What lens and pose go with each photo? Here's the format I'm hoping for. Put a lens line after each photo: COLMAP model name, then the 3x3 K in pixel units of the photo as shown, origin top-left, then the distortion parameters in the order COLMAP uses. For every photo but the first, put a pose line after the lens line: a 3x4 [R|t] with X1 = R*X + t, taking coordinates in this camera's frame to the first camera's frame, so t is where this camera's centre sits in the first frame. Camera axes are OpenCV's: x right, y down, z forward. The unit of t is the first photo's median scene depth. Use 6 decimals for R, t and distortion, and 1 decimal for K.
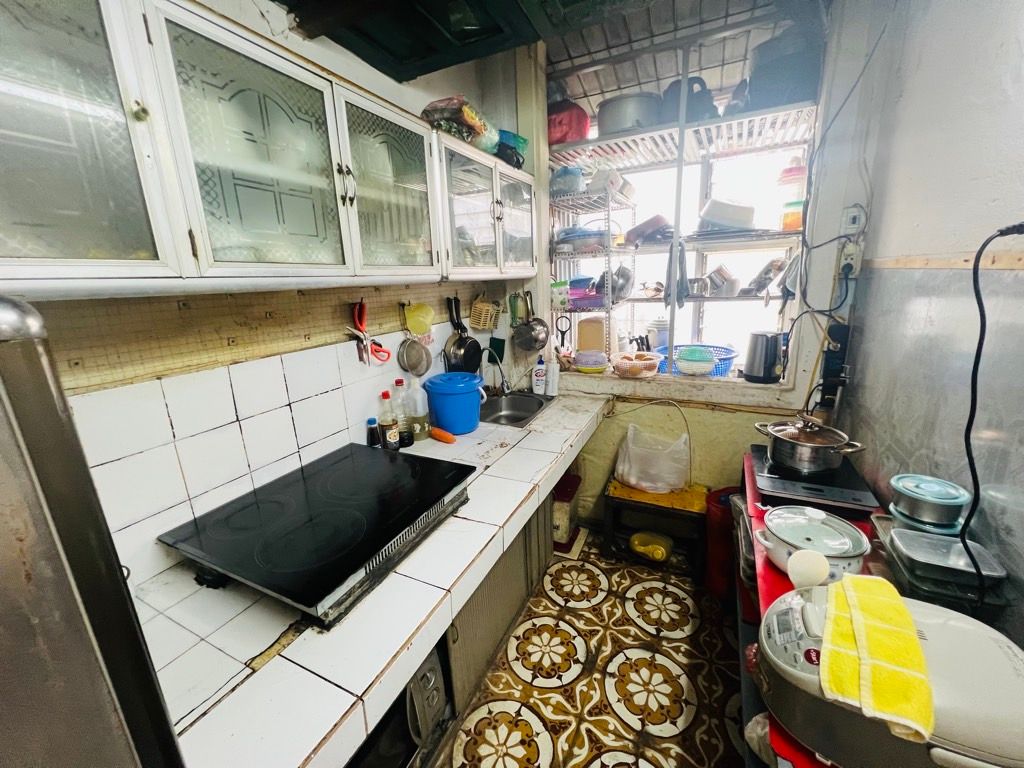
lens RADIAL K [[407.8, 0, 512.2], [0, 407.8, 380.8], [0, 0, 1]] dist [-0.001458, 0.000214]
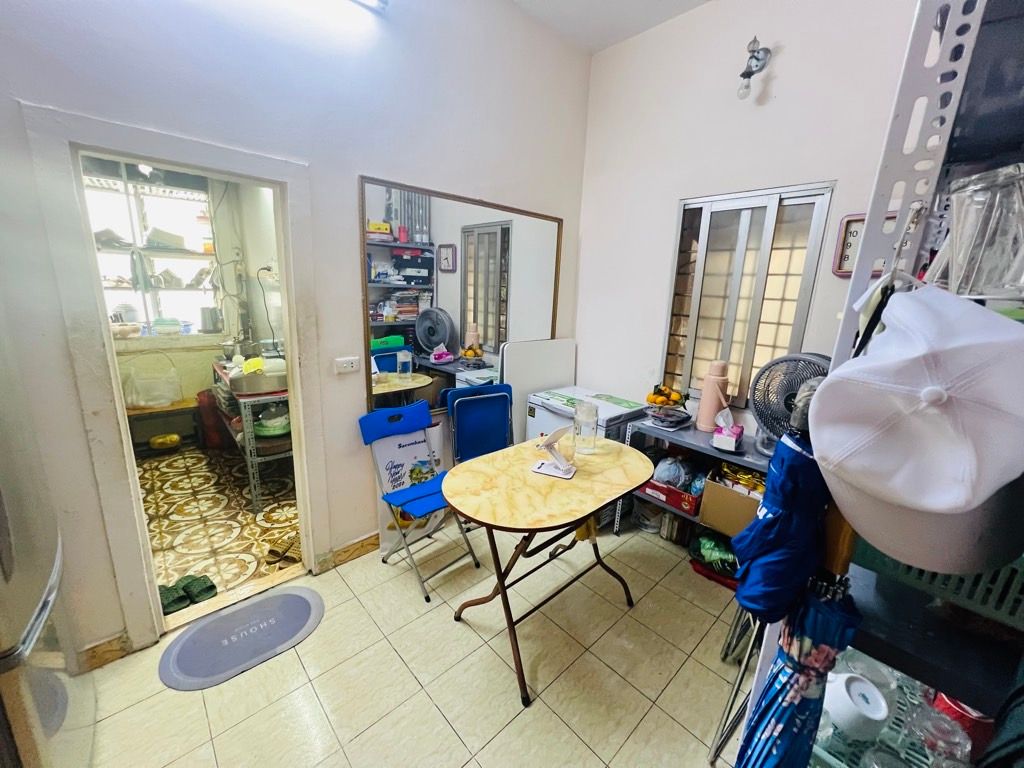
lens RADIAL K [[407.8, 0, 512.6], [0, 407.8, 381.0], [0, 0, 1]] dist [-0.001458, 0.000214]
pose [[0.364951, -0.158619, 0.917415, -0.626016], [0.172159, 0.979884, 0.100935, 0.260609], [-0.914971, 0.121105, 0.384918, -0.939151]]
